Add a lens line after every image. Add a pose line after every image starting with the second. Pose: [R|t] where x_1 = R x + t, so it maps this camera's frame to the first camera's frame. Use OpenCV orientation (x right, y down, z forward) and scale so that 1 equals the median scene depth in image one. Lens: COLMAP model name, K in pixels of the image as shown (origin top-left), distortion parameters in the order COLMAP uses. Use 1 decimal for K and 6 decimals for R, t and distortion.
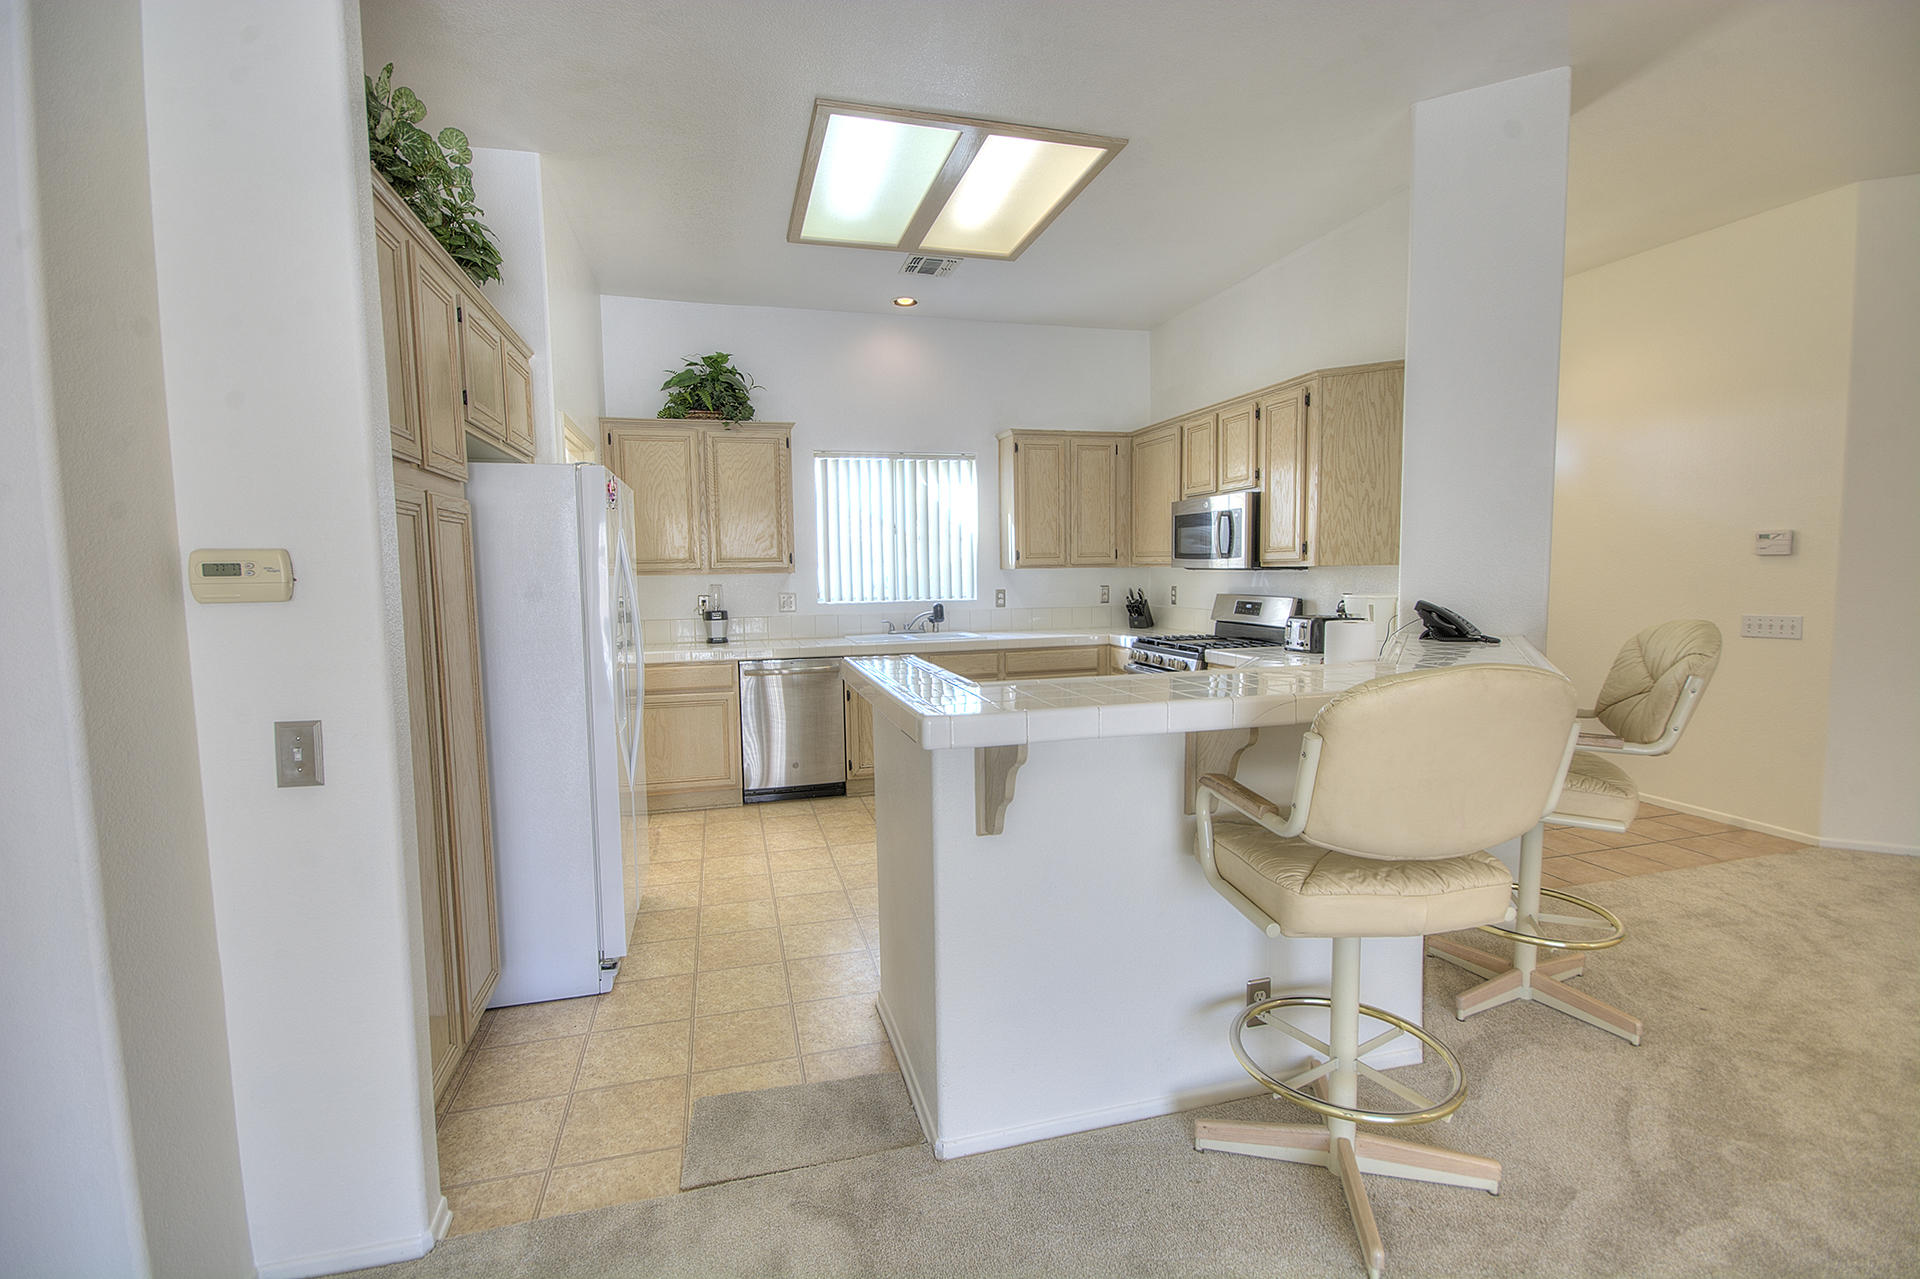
lens RADIAL K [[849.2, 0, 966.4], [0, 849.2, 638.9], [0, 0, 1]] dist [0.000029, -0.003697]
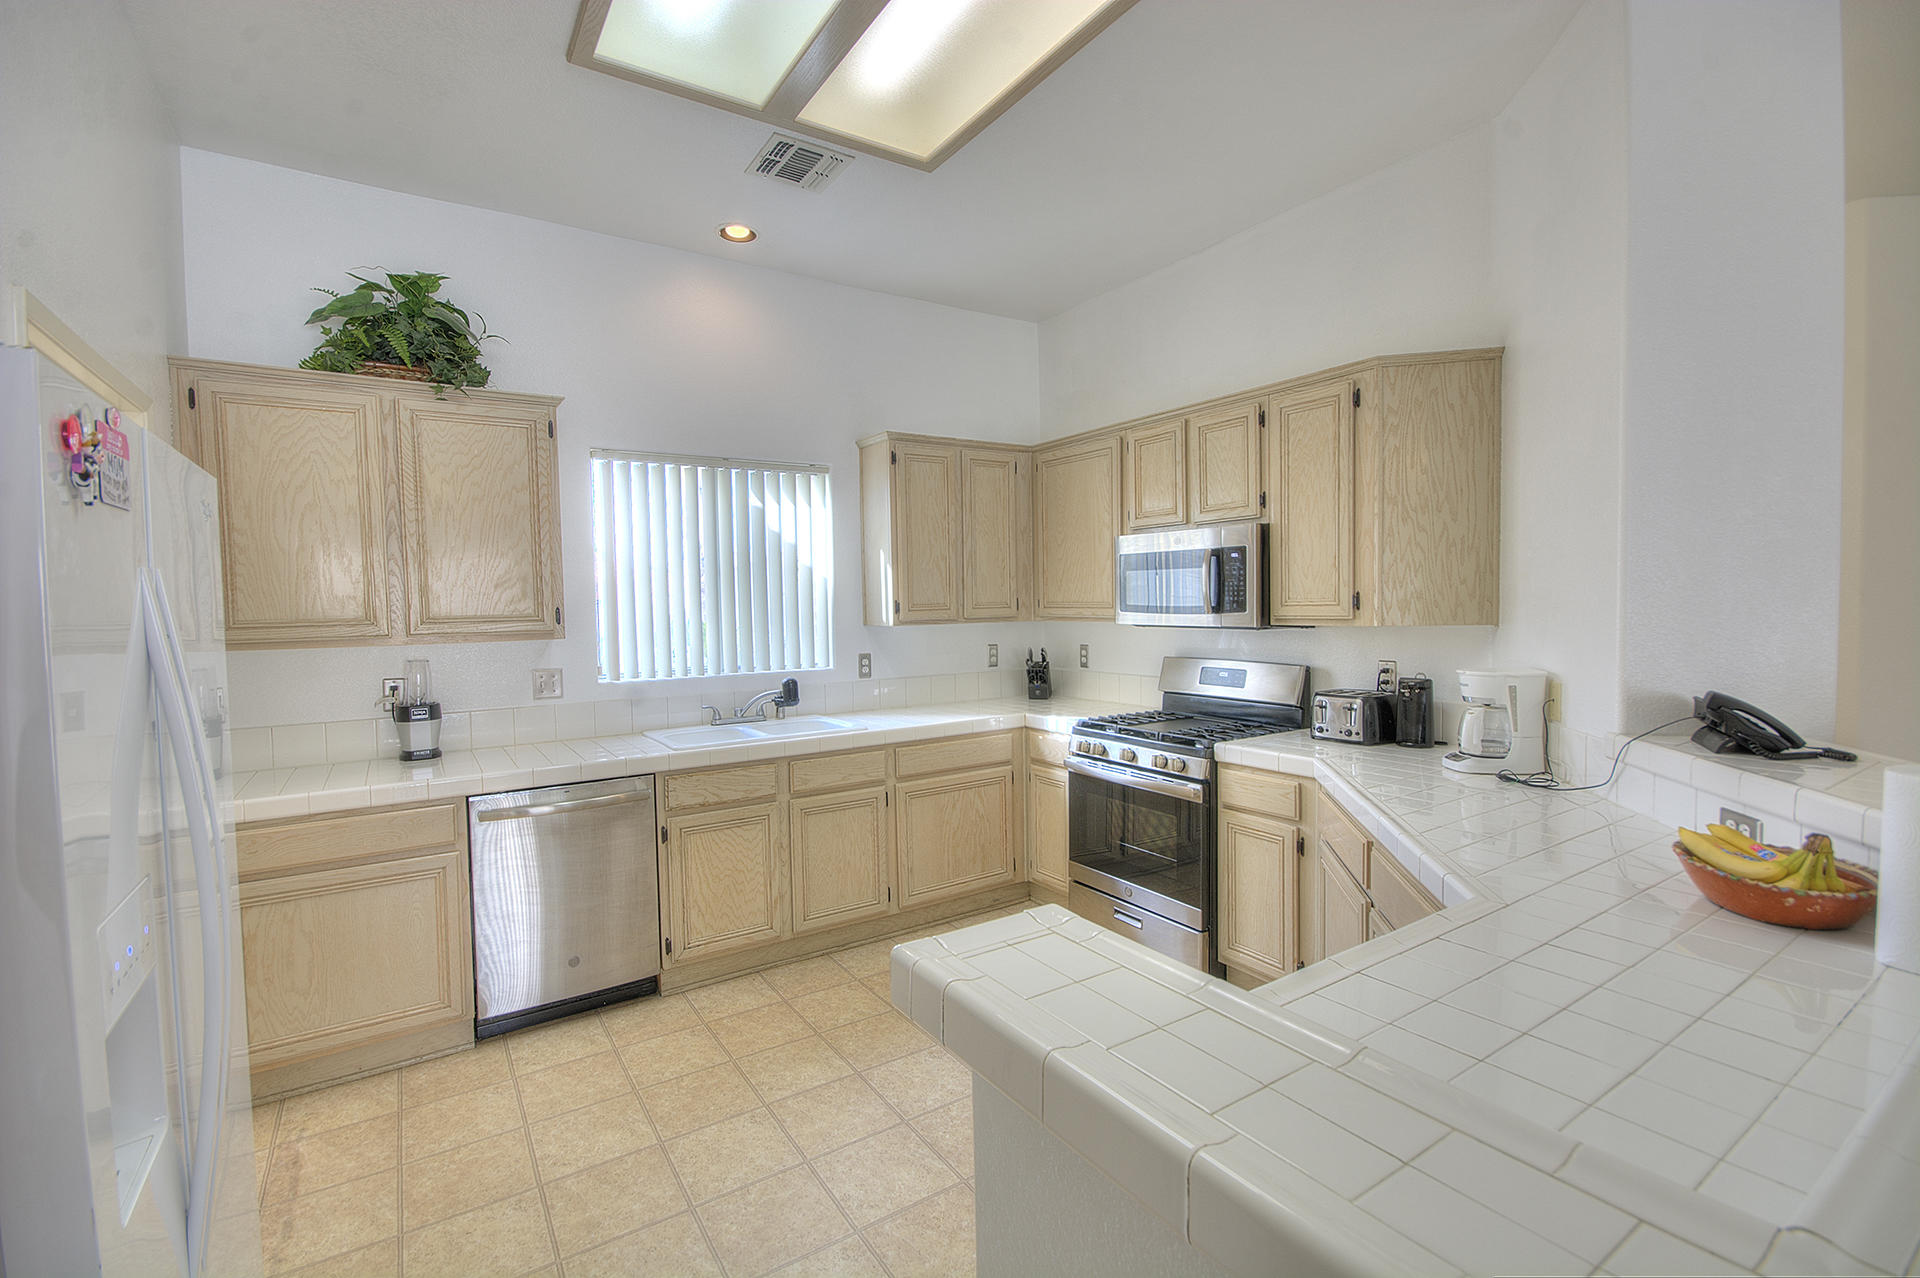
lens RADIAL K [[849.2, 0, 963.4], [0, 849.2, 642.2], [0, 0, 1]] dist [0.000029, -0.003697]
pose [[0.955005, -0.017036, 0.296101, -0.112619], [0.029465, 0.998860, -0.037565, -0.045737], [-0.295124, 0.044599, 0.954418, 0.340937]]
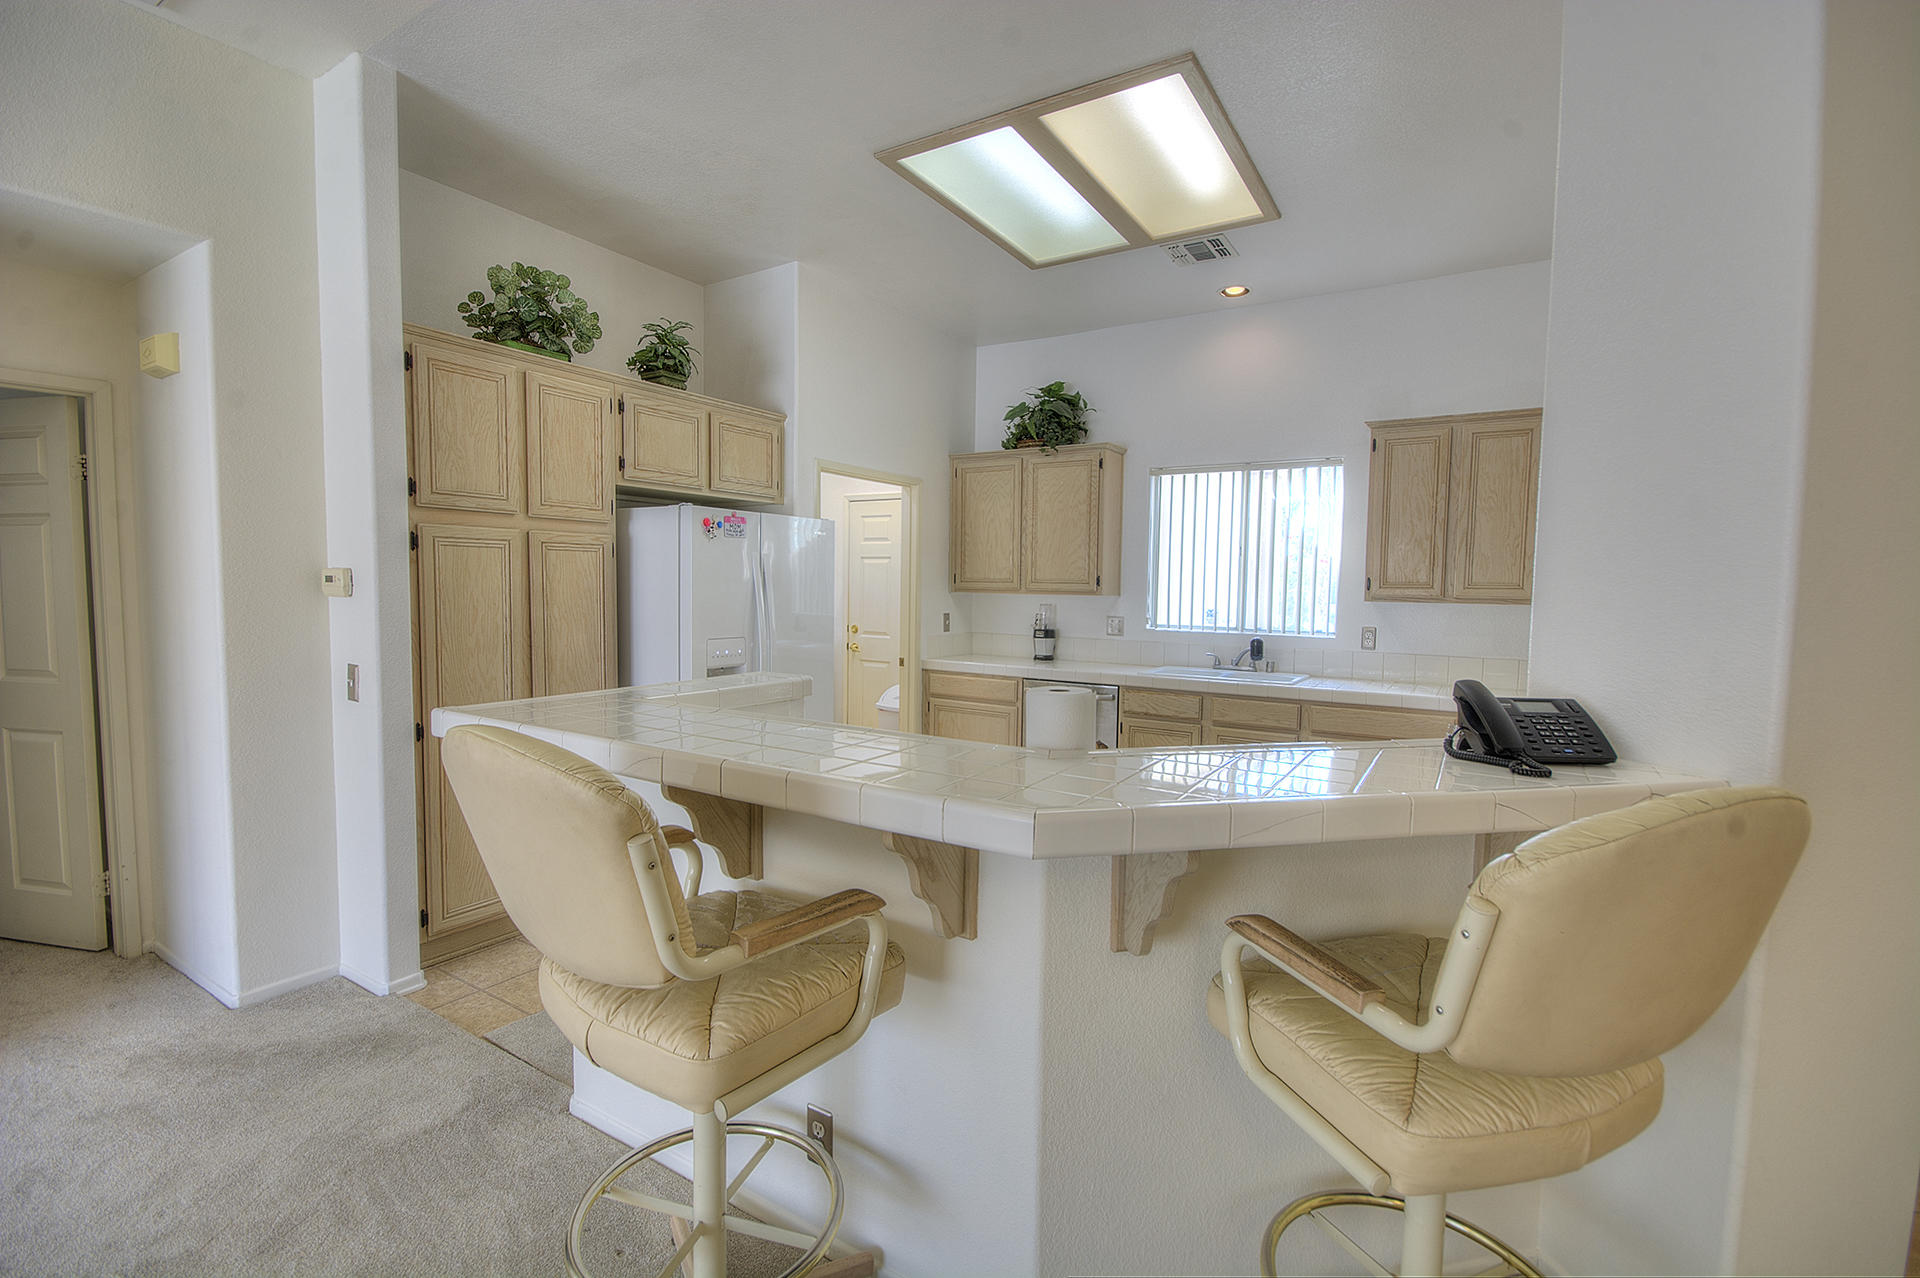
lens RADIAL K [[849.2, 0, 963.4], [0, 849.2, 638.6], [0, 0, 1]] dist [0.000029, -0.003697]
pose [[0.668064, 0.073973, -0.740418, 0.442300], [-0.091836, 0.995636, 0.016609, -0.031698], [0.738415, 0.056901, 0.671941, 0.239888]]
